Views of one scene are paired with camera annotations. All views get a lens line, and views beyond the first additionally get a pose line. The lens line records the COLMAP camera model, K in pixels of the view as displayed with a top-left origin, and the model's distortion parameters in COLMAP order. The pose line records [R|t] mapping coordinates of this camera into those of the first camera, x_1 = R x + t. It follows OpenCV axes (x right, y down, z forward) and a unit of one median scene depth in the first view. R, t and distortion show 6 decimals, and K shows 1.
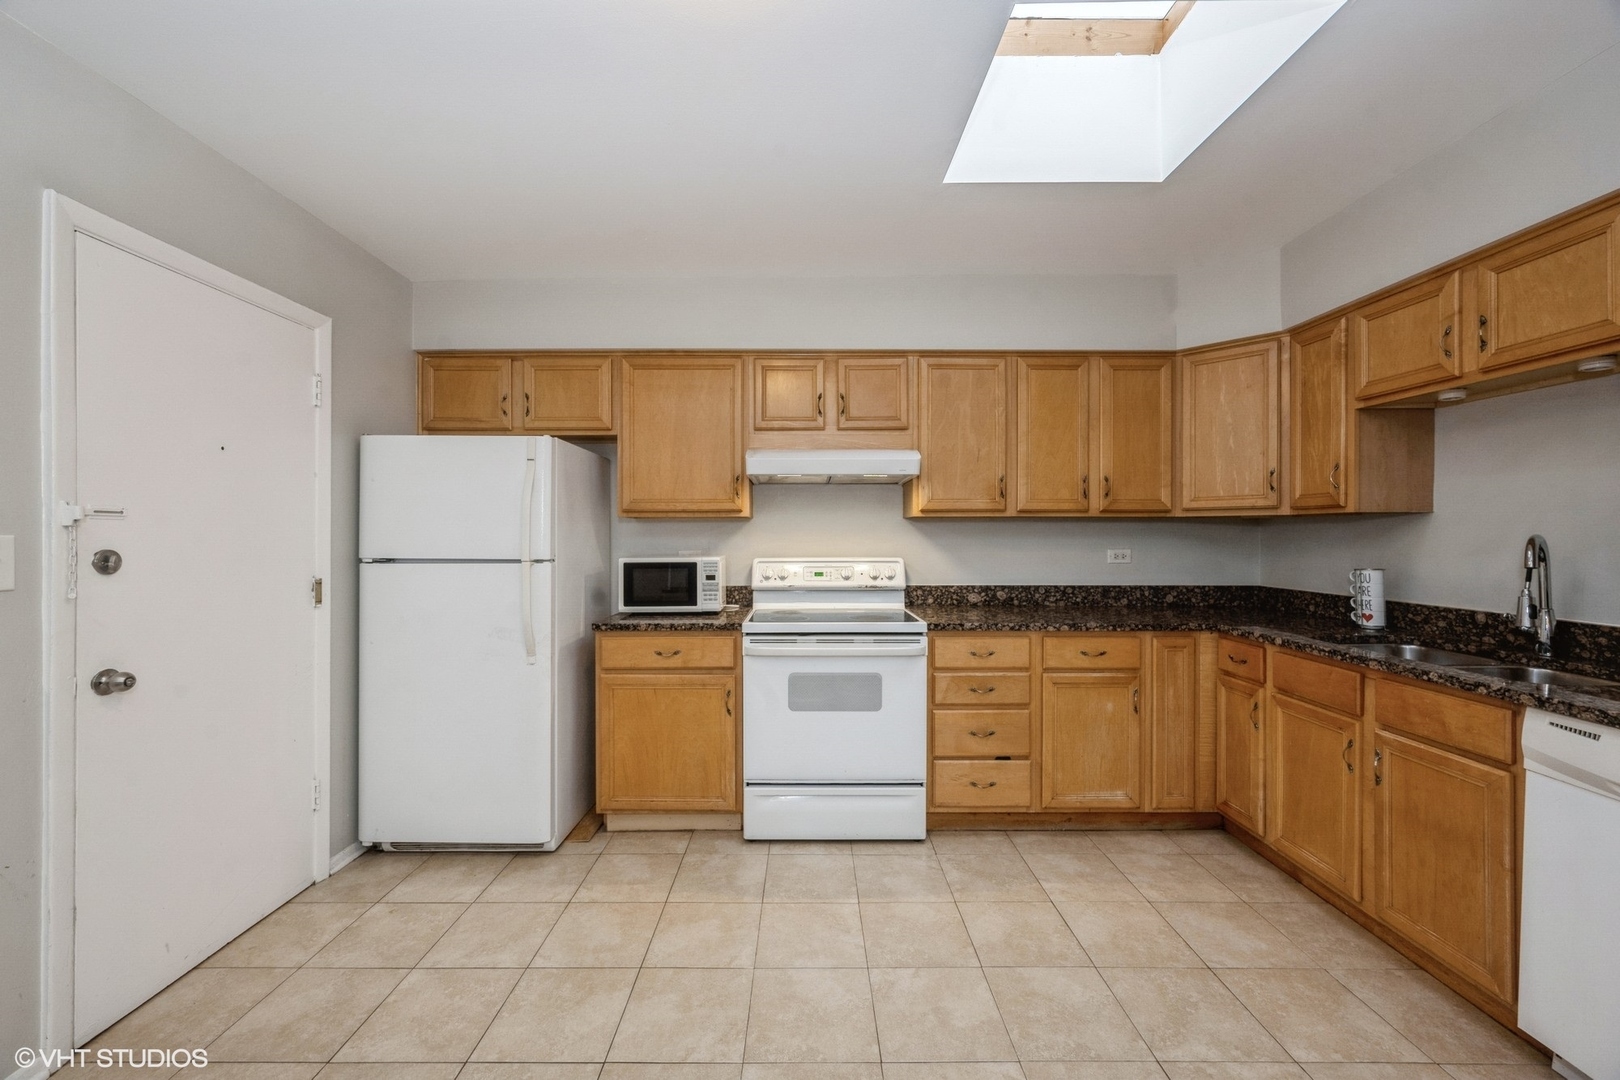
lens RADIAL K [[644.0, 0, 808.2], [0, 644.0, 534.5], [0, 0, 1]] dist [0.000631, 0.000941]
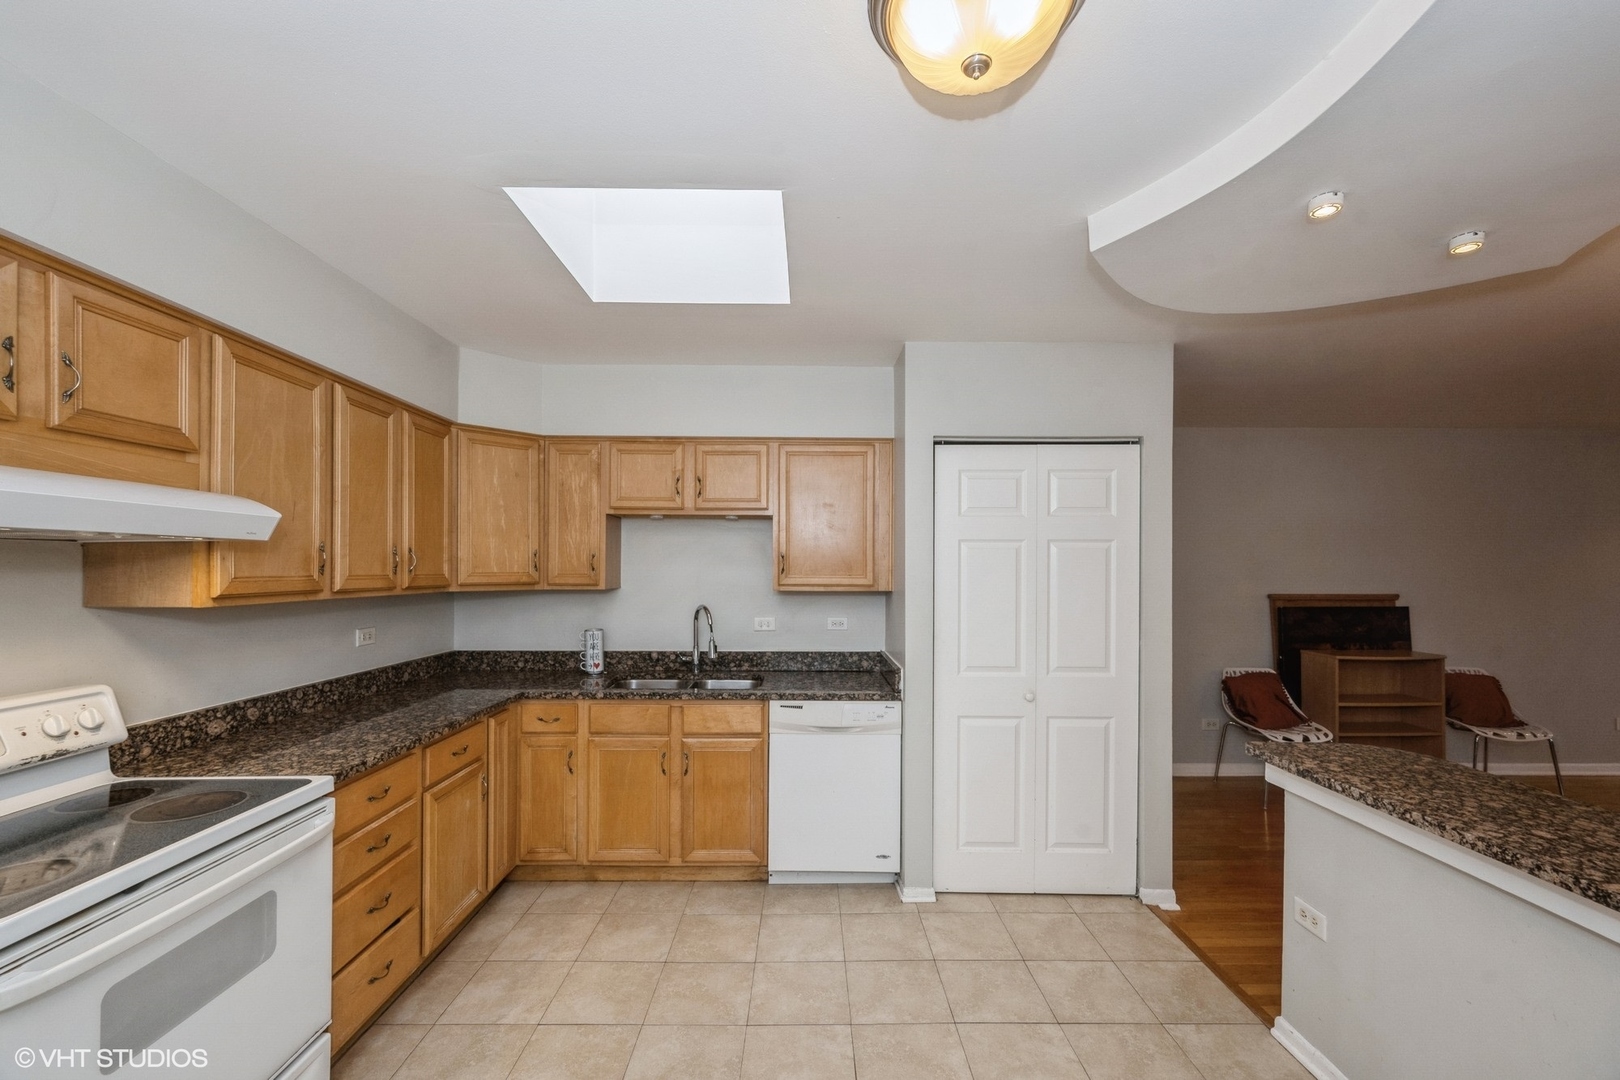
lens RADIAL K [[644.0, 0, 809.2], [0, 644.0, 569.3], [0, 0, 1]] dist [0.000631, 0.000941]
pose [[-0.002006, -0.000985, 0.999998, -0.421606], [-0.003055, 0.999995, 0.000979, -0.065949], [-0.999993, -0.003053, -0.002009, 0.473356]]
